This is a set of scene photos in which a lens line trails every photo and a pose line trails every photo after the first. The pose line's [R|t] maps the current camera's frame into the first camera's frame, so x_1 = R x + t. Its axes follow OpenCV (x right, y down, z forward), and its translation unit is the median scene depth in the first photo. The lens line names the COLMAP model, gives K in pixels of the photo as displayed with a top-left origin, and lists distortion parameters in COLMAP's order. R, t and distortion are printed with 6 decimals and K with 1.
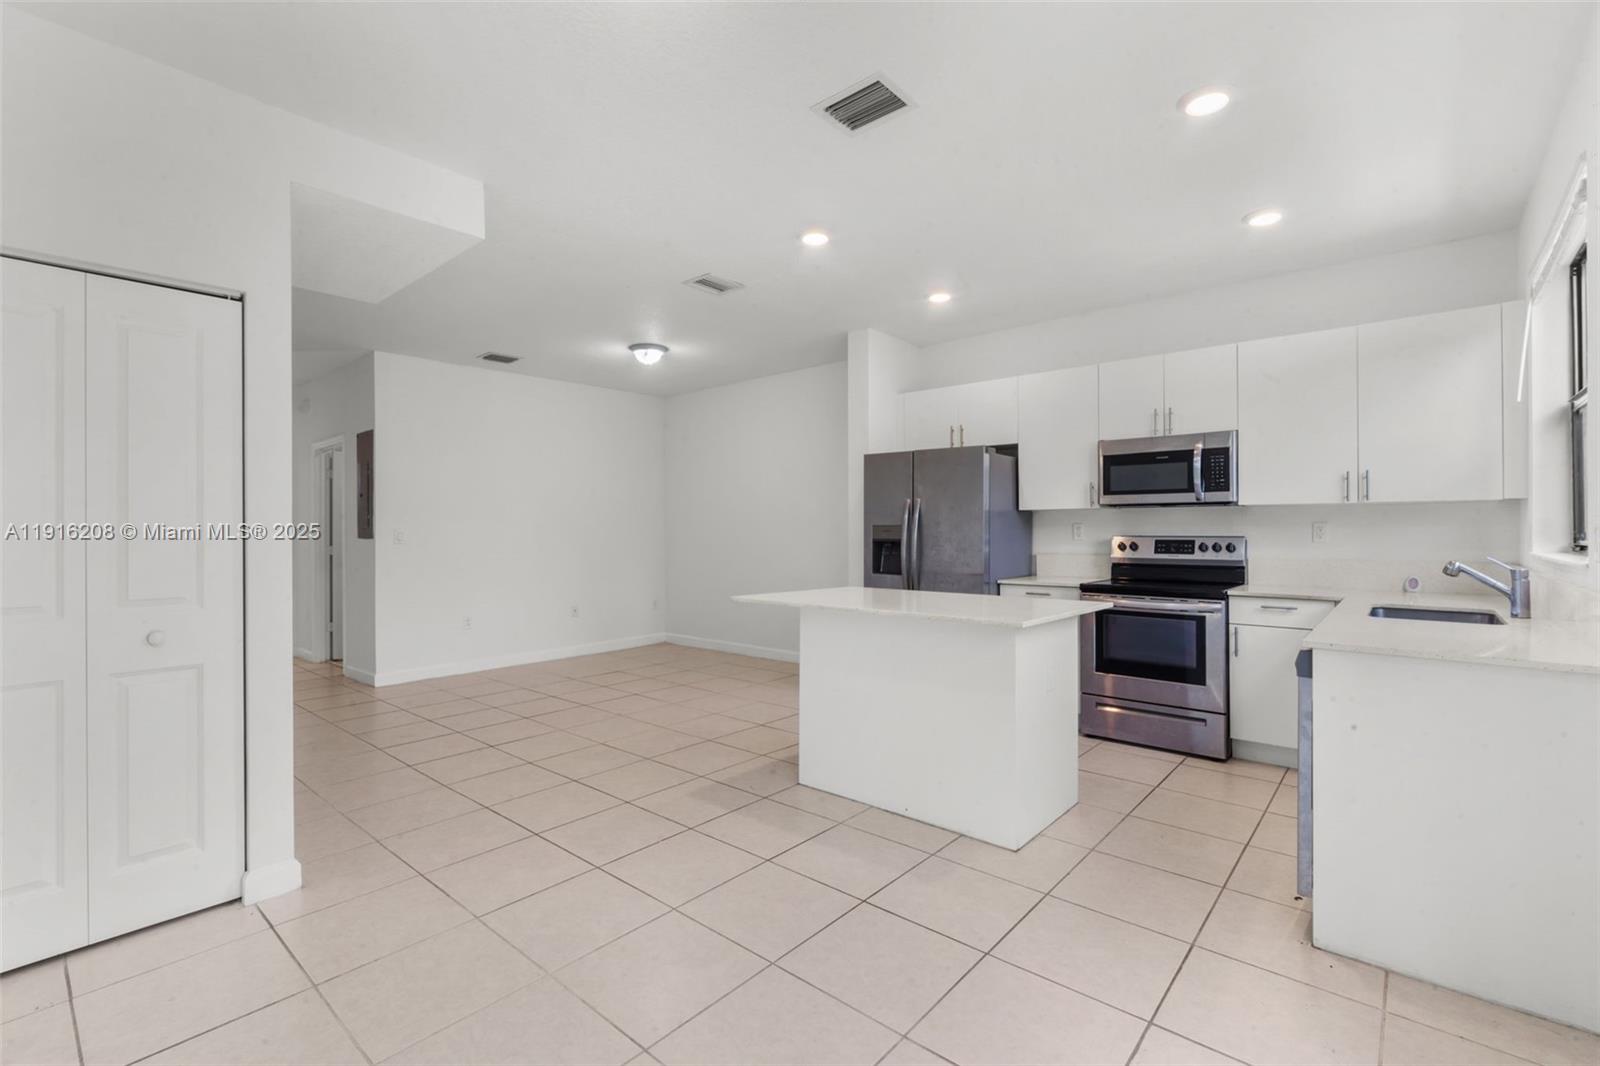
lens RADIAL K [[713.0, 0, 806.8], [0, 713.0, 526.7], [0, 0, 1]] dist [-0.003203, -0.000629]
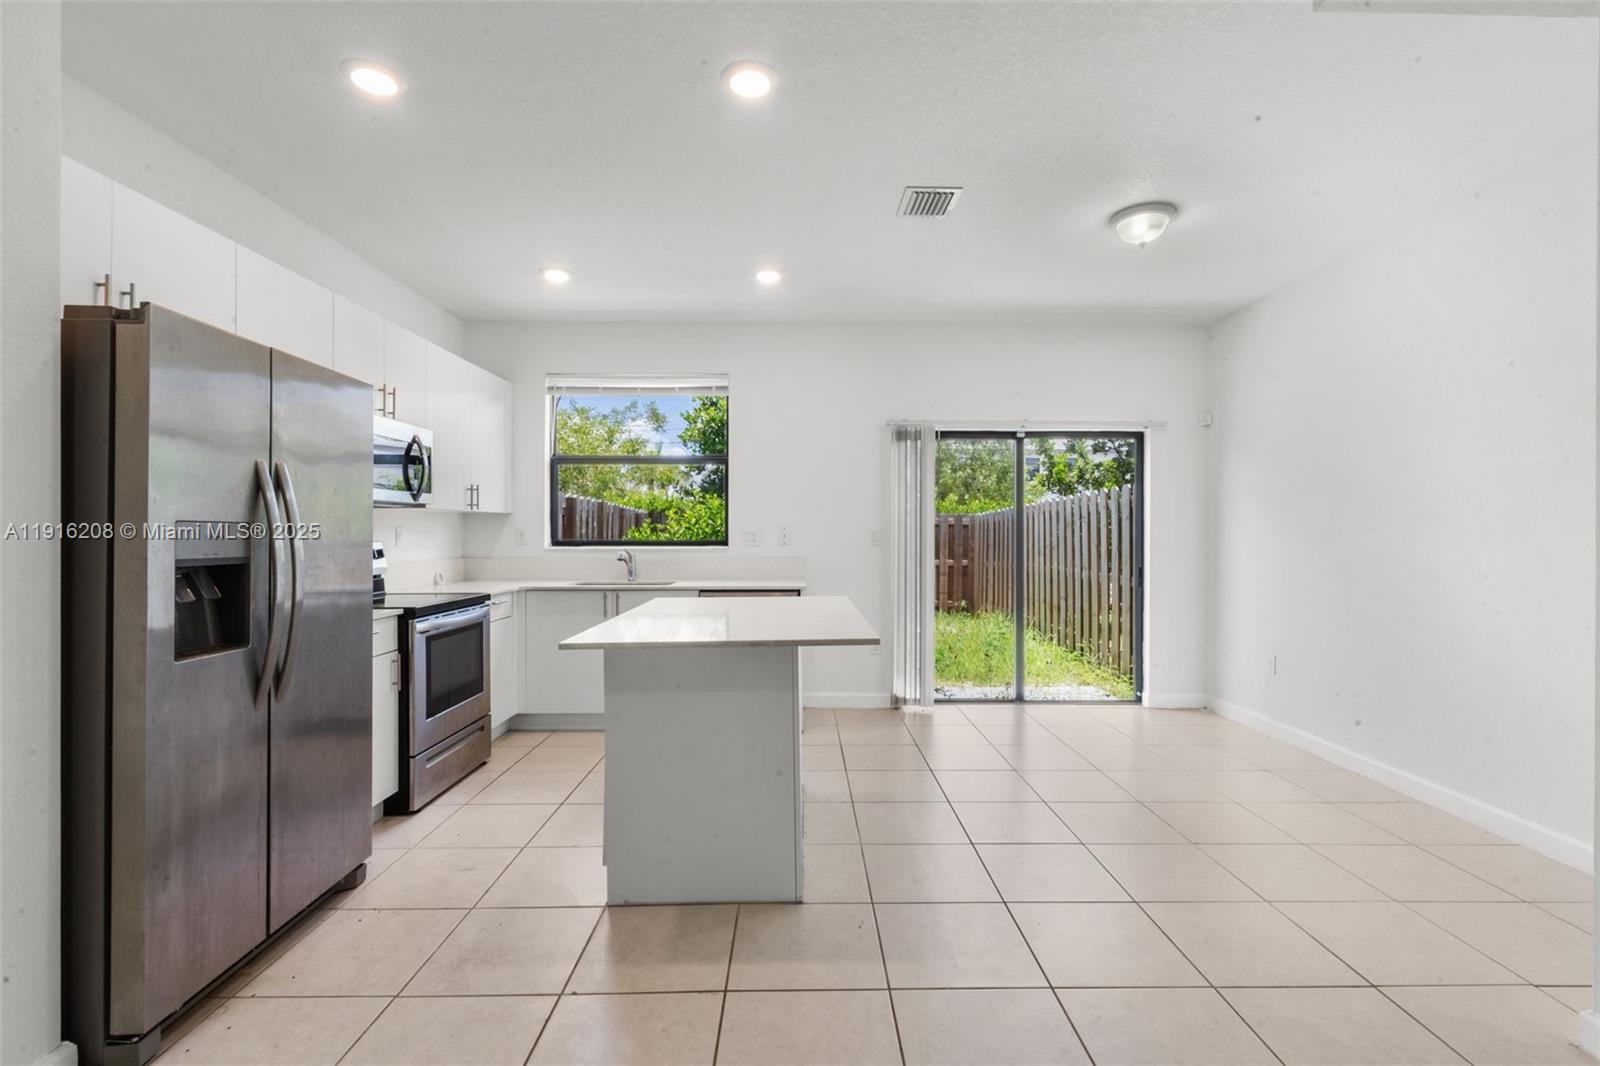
lens RADIAL K [[707.1, 0, 805.0], [0, 707.1, 530.1], [0, 0, 1]] dist [0.000297, 0.000022]
pose [[-0.657230, 0.002124, 0.753687, -0.417977], [-0.000451, 0.999995, -0.003211, 0.001569], [-0.753690, -0.002450, -0.657226, 1.142390]]
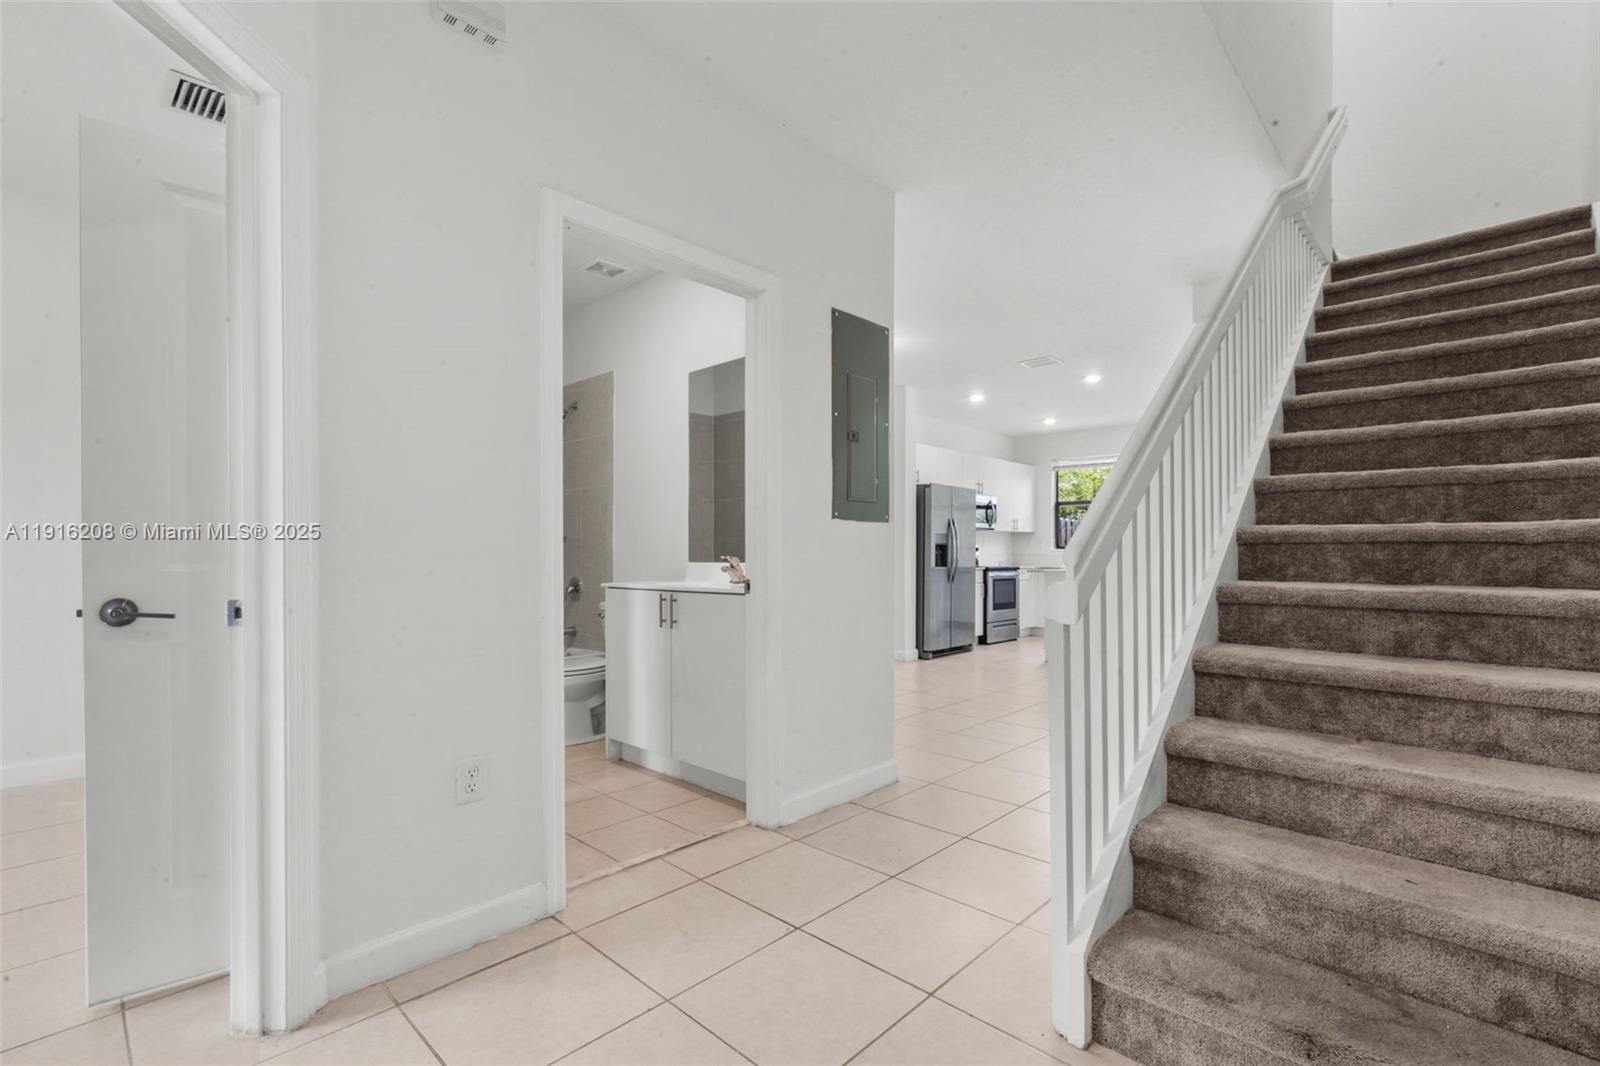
lens RADIAL K [[715.3, 0, 805.1], [0, 715.3, 541.8], [0, 0, 1]] dist [-0.000171, -0.000153]
pose [[0.052712, 0.017785, 0.998451, -1.568244], [-0.006402, 0.999827, -0.017472, 0.046049], [-0.998589, -0.005471, 0.052816, 1.362040]]
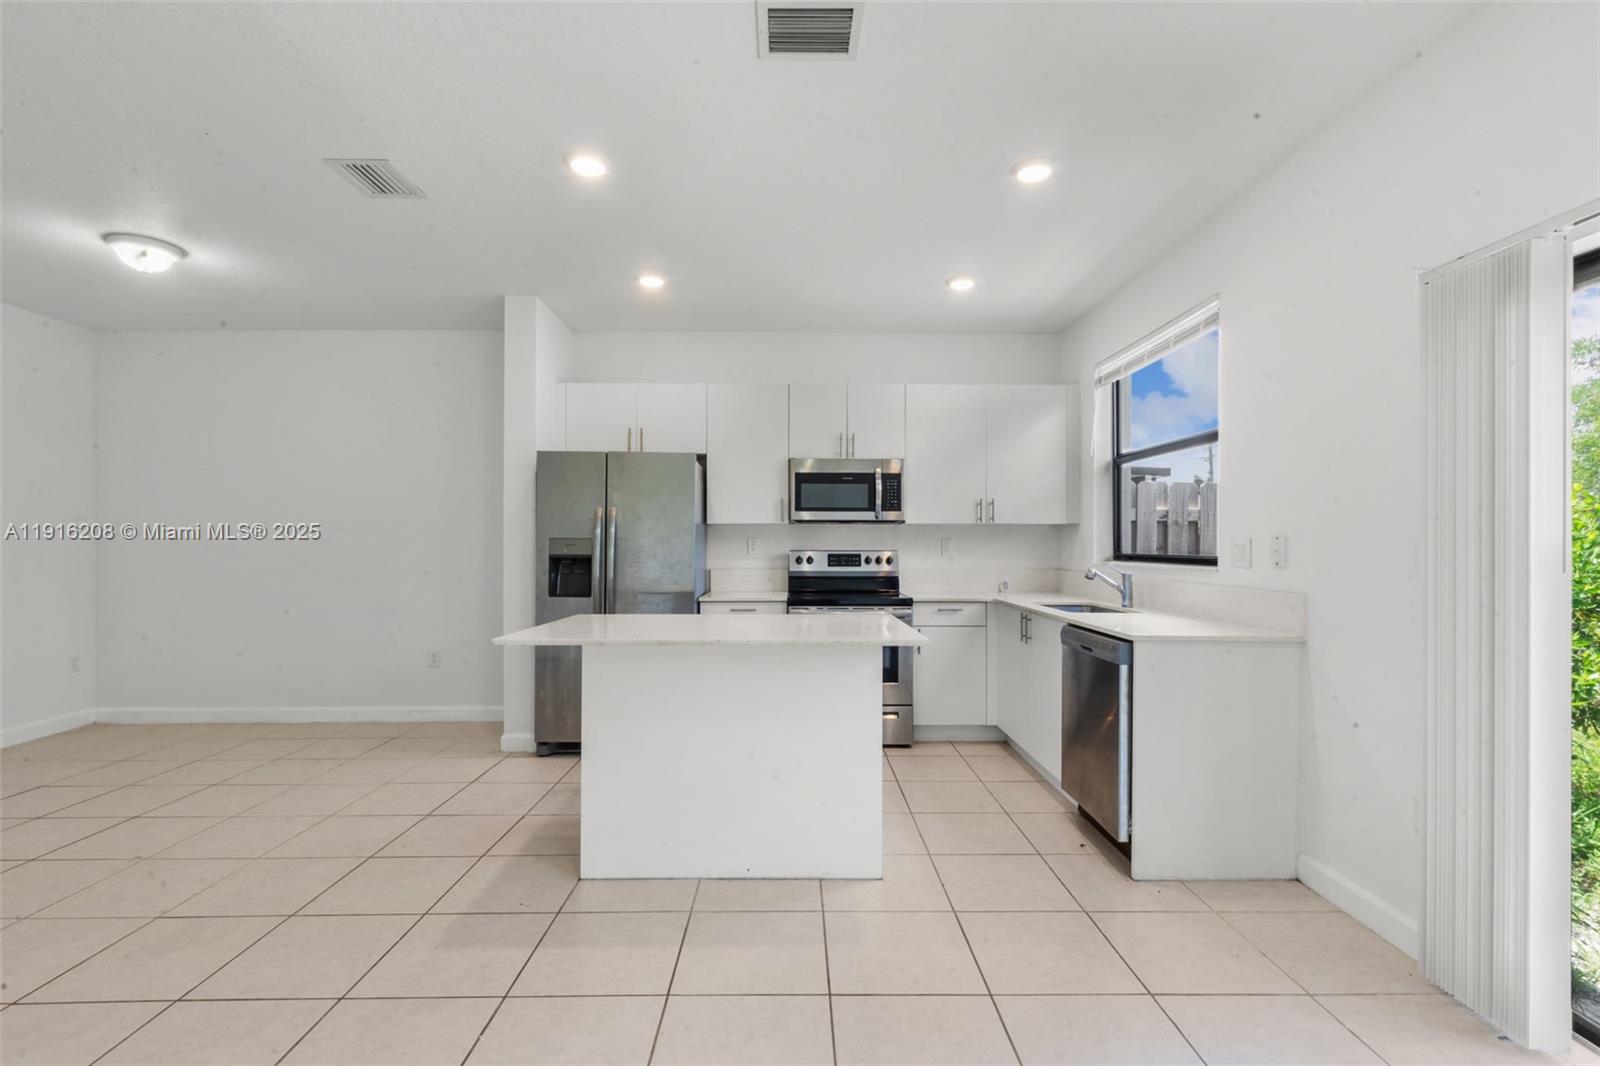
lens RADIAL K [[715.3, 0, 805.1], [0, 715.3, 541.8], [0, 0, 1]] dist [-0.000171, -0.000153]
pose [[0.745970, 0.005789, 0.665954, -0.268630], [-0.006384, 0.999978, -0.001541, 0.001961], [-0.665949, -0.003102, 0.745991, 0.218625]]
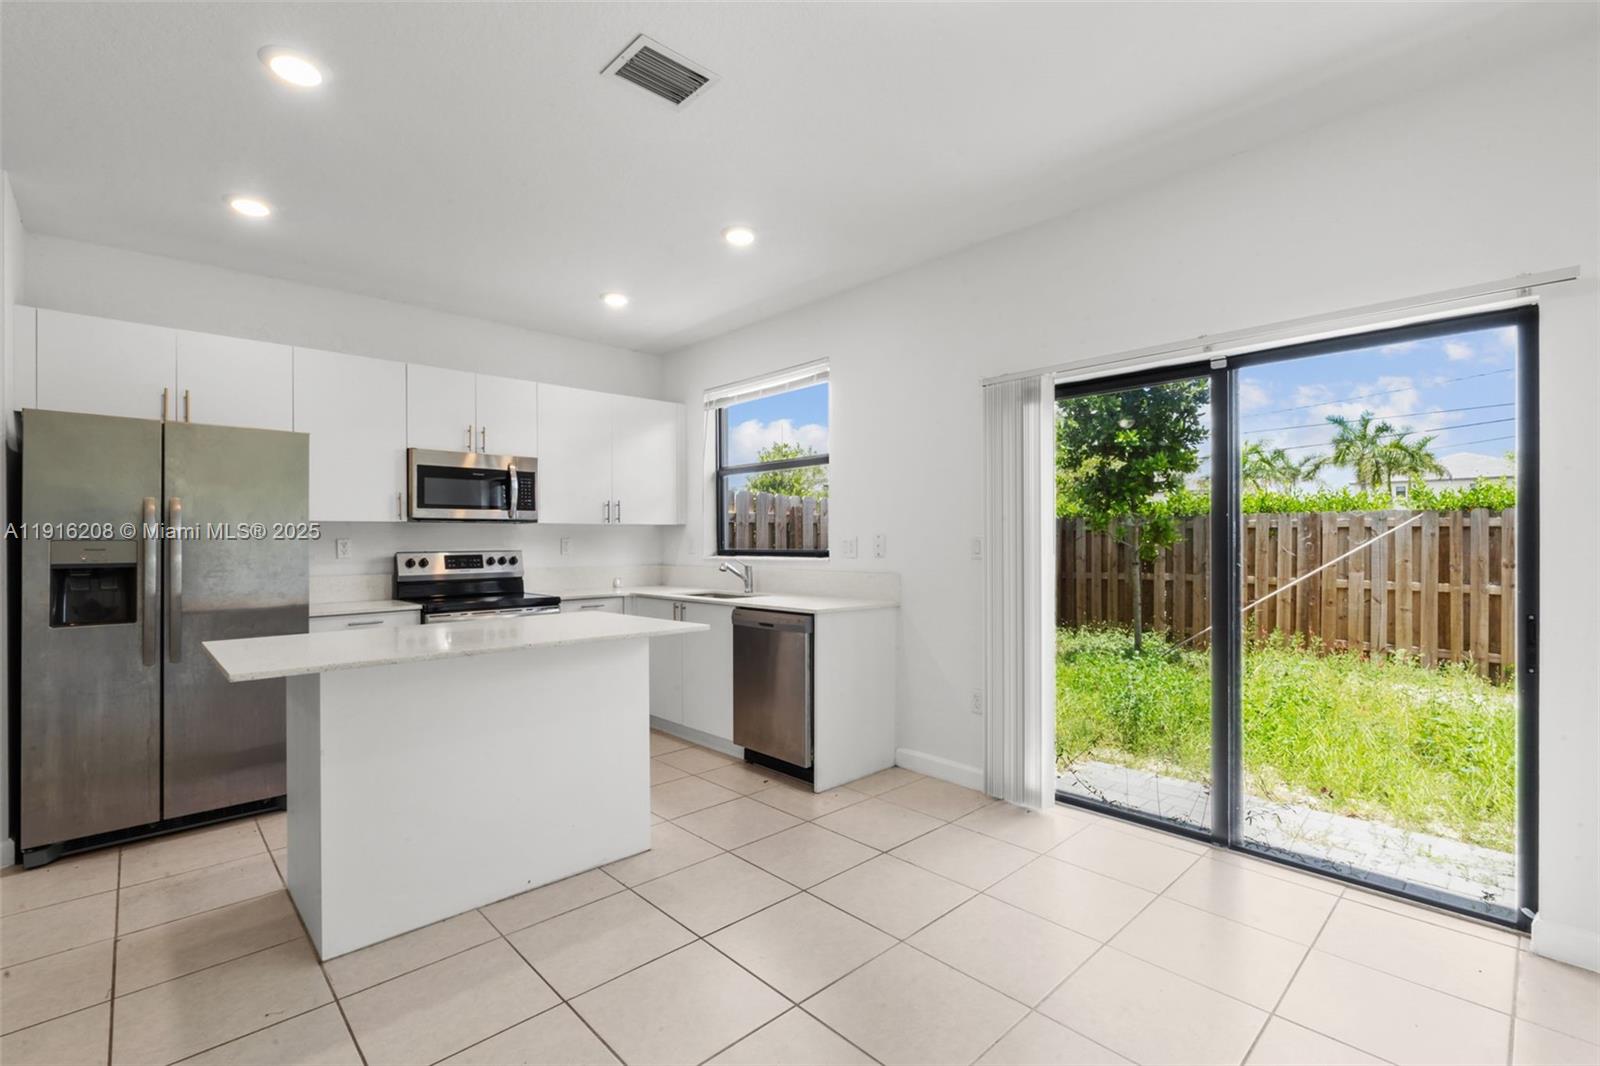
lens RADIAL K [[708.8, 0, 808.0], [0, 708.8, 541.2], [0, 0, 1]] dist [0.004755, 0.000187]
pose [[0.096712, 0.001274, 0.995312, -0.455467], [0.003335, 0.999993, -0.001604, 0.002047], [-0.995307, 0.003475, 0.096707, 0.415525]]
